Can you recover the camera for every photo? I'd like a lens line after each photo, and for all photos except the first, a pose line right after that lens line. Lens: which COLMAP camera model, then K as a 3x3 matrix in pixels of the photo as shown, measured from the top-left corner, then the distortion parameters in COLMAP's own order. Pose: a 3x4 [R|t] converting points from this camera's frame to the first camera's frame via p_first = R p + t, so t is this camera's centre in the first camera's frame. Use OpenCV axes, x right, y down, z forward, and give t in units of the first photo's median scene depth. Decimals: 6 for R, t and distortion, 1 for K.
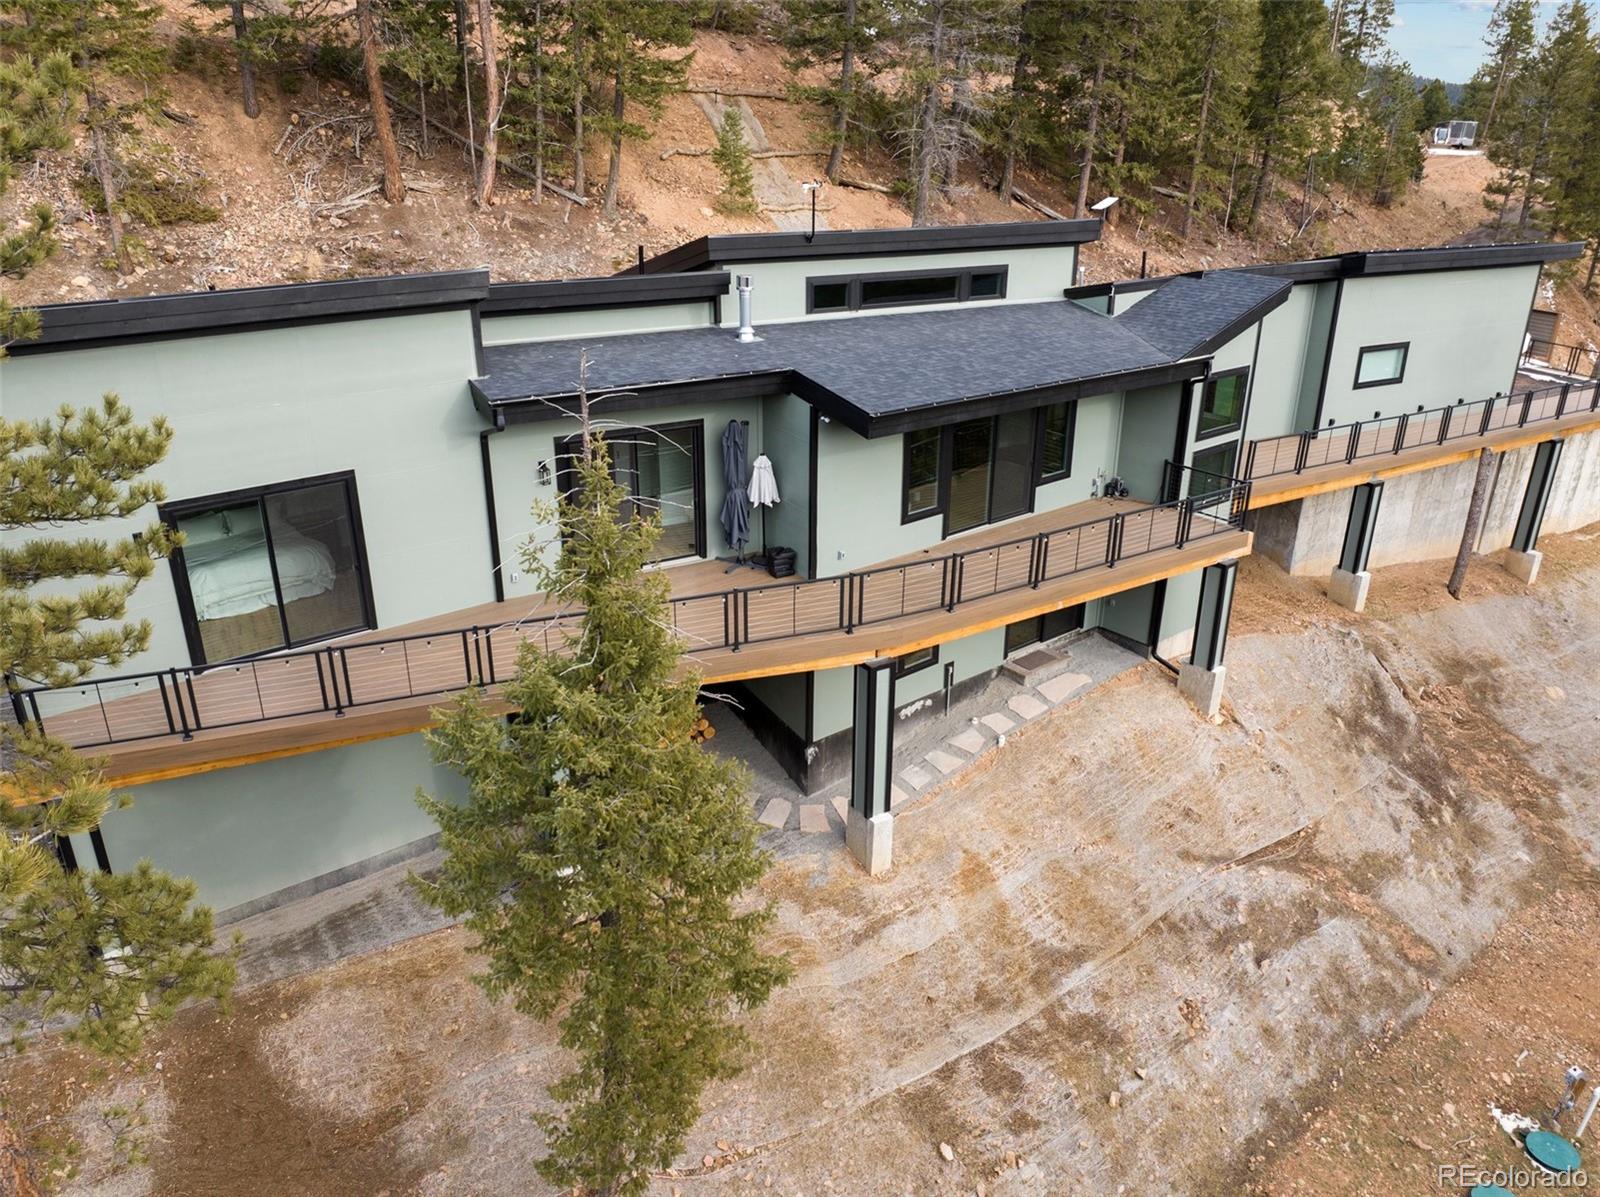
lens RADIAL K [[1123.9, 0, 802.2], [0, 1123.9, 602.9], [0, 0, 1]] dist [-0.031012, 0.012305]
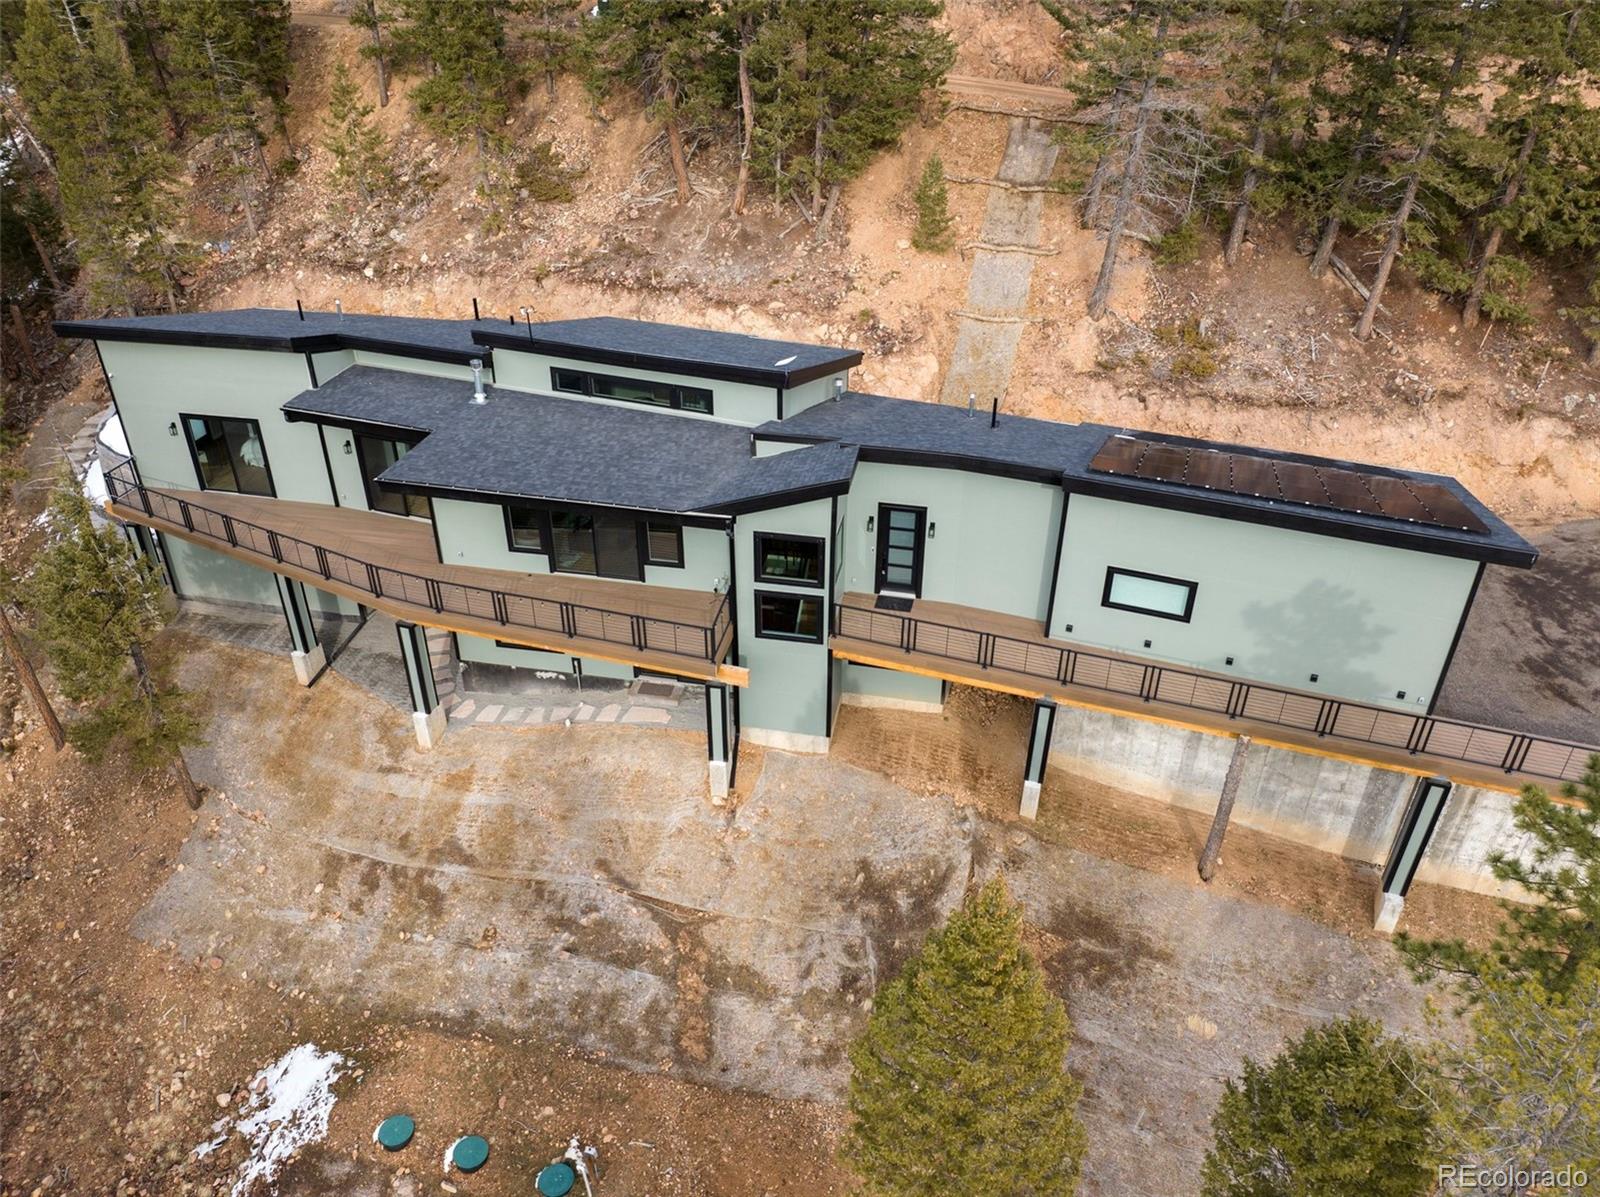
lens RADIAL K [[1123.9, 0, 800.6], [0, 1123.9, 596.4], [0, 0, 1]] dist [-0.031012, 0.012305]
pose [[0.636750, 0.397778, -0.660547, 1.270895], [-0.298545, 0.917029, 0.264440, -0.496353], [0.710929, 0.028822, 0.702673, 0.231823]]
